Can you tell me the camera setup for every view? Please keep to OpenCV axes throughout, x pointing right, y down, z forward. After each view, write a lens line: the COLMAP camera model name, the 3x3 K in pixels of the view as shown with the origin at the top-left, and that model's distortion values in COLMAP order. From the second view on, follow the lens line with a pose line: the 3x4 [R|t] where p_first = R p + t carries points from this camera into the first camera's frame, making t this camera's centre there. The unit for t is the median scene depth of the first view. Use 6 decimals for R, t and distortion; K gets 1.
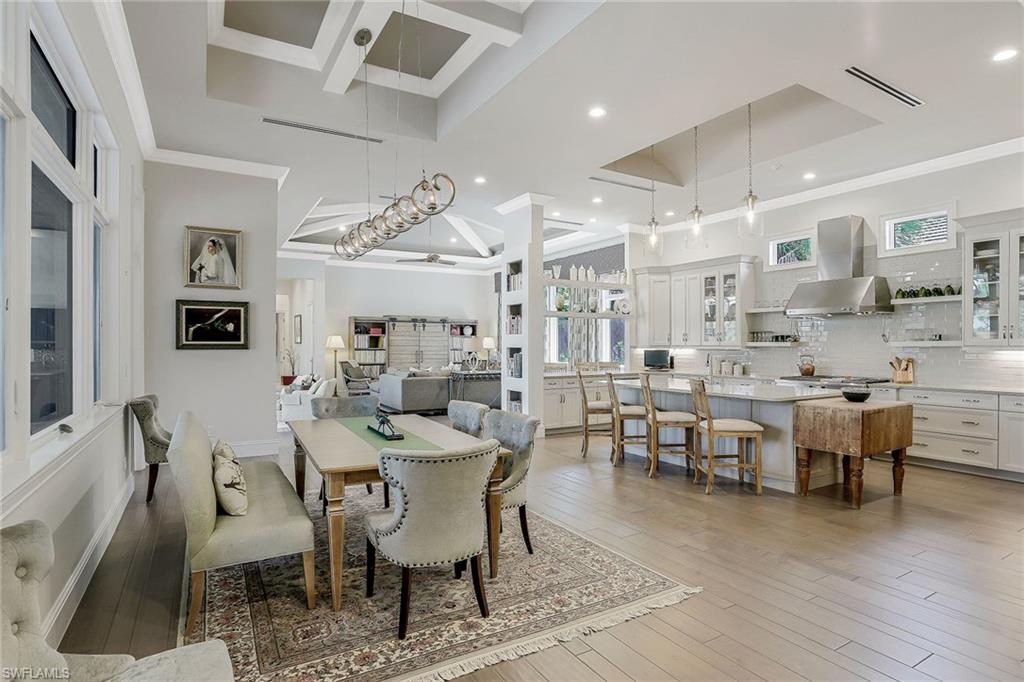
lens RADIAL K [[534.0, 0, 515.6], [0, 534.0, 345.8], [0, 0, 1]] dist [-0.037219, 0.001136]
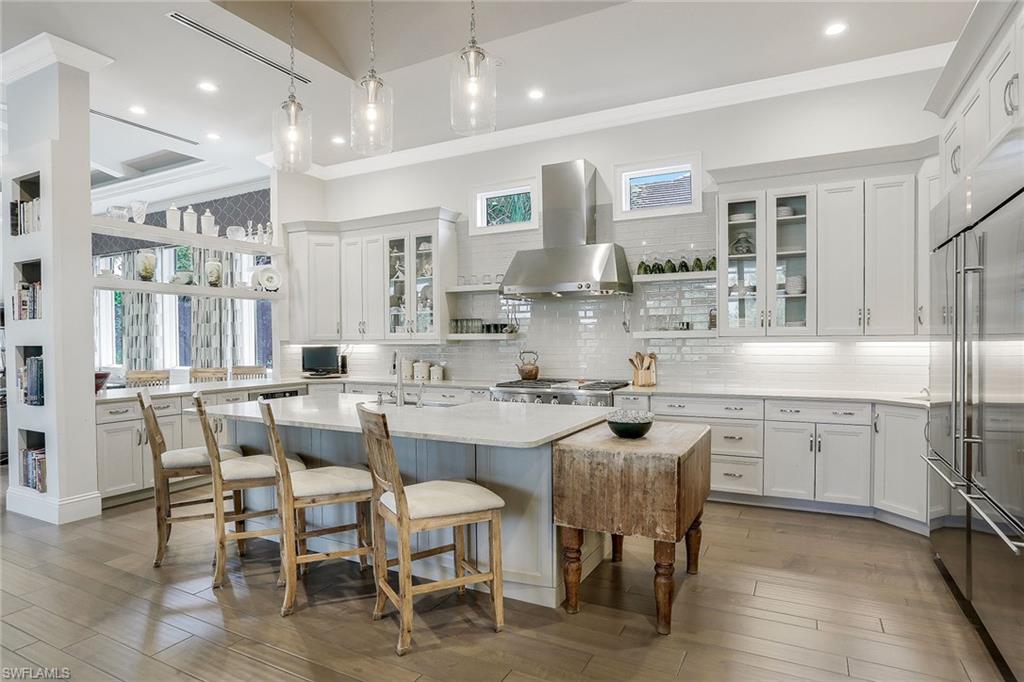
lens RADIAL K [[565.3, 0, 510.6], [0, 565.3, 355.3], [0, 0, 1]] dist [-0.033737, 0.000415]
pose [[0.853181, -0.021204, 0.521184, 0.125706], [0.008083, 0.999591, 0.027436, 0.001641], [-0.521552, -0.019195, 0.853003, 0.345549]]
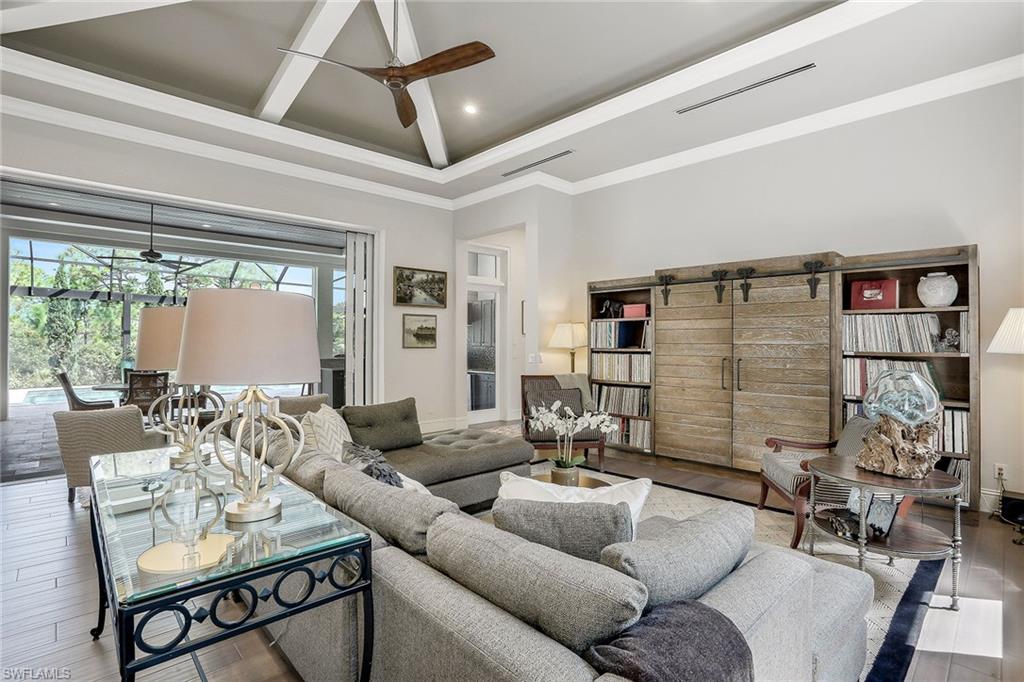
lens RADIAL K [[505.2, 0, 515.7], [0, 505.2, 337.2], [0, 0, 1]] dist [-0.023747, 0.000796]
pose [[0.218605, -0.007845, -0.975782, 0.236537], [-0.000565, 0.999966, -0.008166, -0.003515], [0.975813, 0.002337, 0.218594, 1.540516]]
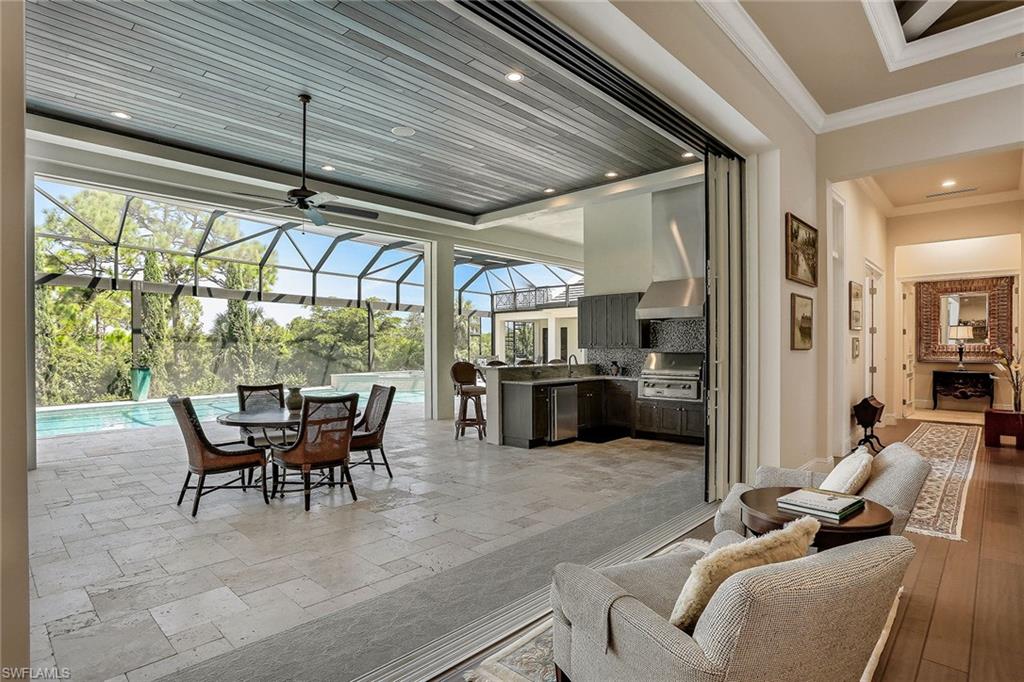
lens RADIAL K [[534.0, 0, 515.6], [0, 534.0, 345.8], [0, 0, 1]] dist [-0.037219, 0.001136]
pose [[0.277419, -0.001275, -0.960748, -0.273884], [0.000212, 0.999999, -0.001266, 0.005972], [0.960749, 0.000147, 0.277419, 1.050978]]
